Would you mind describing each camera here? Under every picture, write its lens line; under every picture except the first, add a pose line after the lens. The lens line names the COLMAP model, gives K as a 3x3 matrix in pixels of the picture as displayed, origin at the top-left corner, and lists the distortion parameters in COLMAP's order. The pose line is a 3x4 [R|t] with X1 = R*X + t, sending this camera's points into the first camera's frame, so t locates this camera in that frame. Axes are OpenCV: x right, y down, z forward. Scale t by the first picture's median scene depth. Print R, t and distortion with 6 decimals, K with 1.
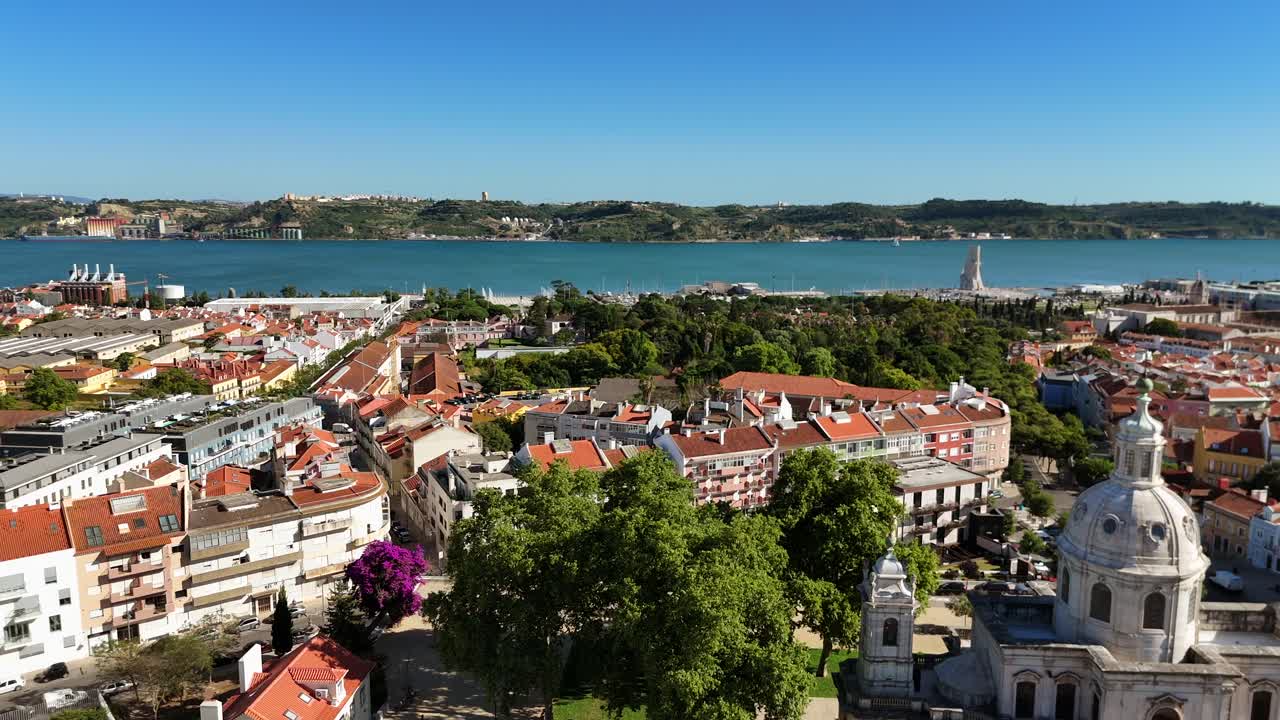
lens RADIAL K [[950.0, 0, 631.8], [0, 950.0, 360.7], [0, 0, 1]] dist [0.074050, -0.071353]
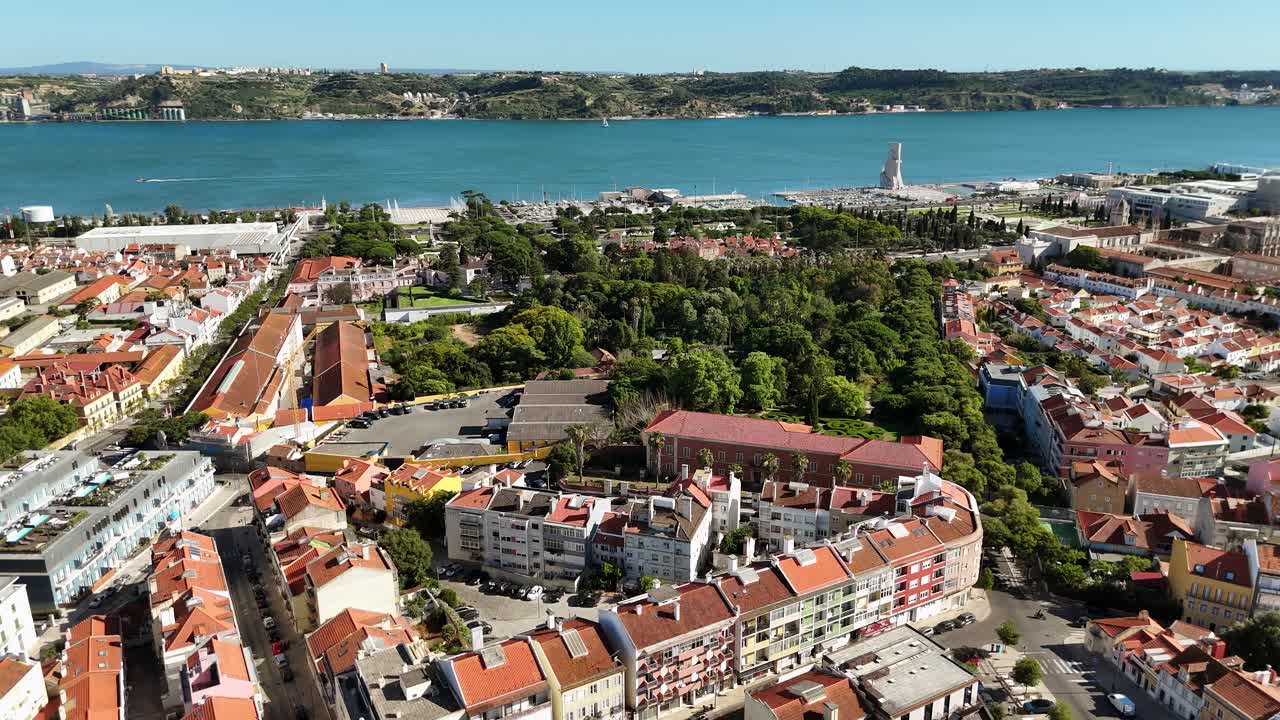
lens RADIAL K [[950.0, 0, 631.8], [0, 950.0, 360.7], [0, 0, 1]] dist [0.074050, -0.071353]
pose [[0.995864, -0.033102, 0.084607, -0.006394], [0.021146, 0.990137, 0.138495, -0.129117], [-0.088357, -0.136133, 0.986743, 0.080913]]
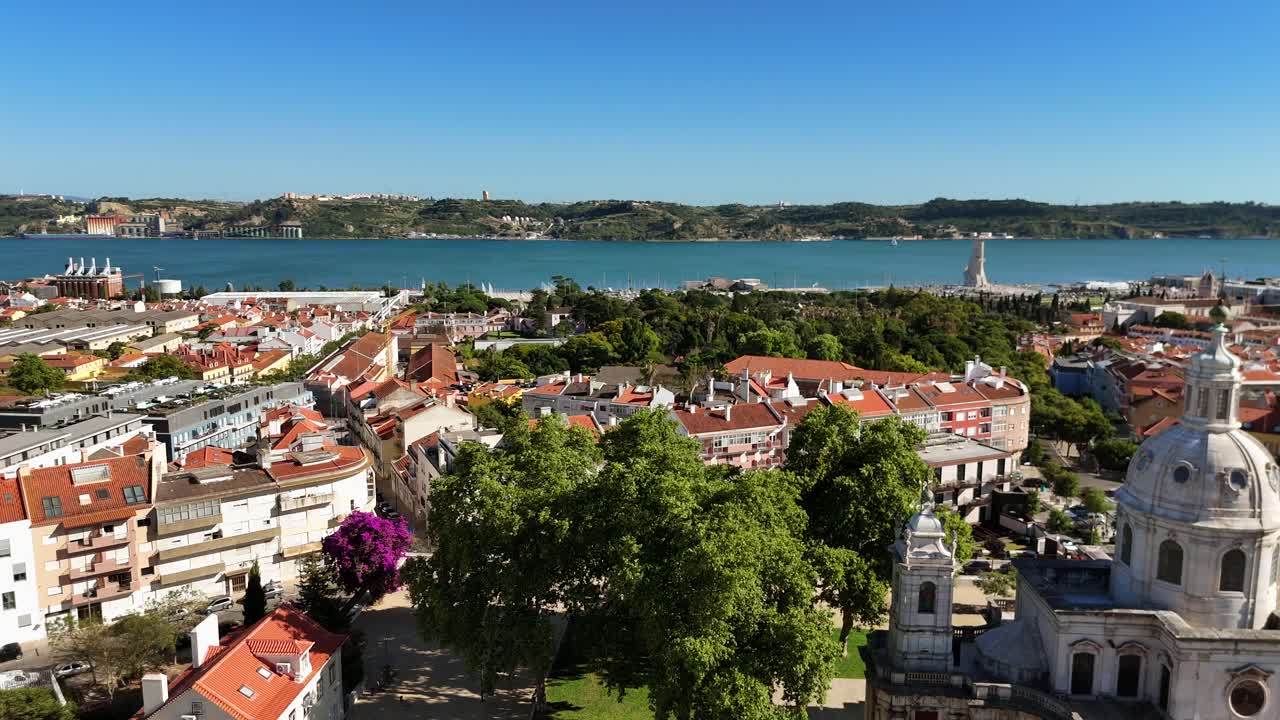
lens RADIAL K [[950.0, 0, 631.8], [0, 950.0, 360.7], [0, 0, 1]] dist [0.074050, -0.071353]
pose [[0.999999, 0.001347, -0.000954, -0.000142], [-0.001347, 0.999999, -0.000993, 0.013933], [0.000952, 0.000994, 0.999999, 0.024860]]
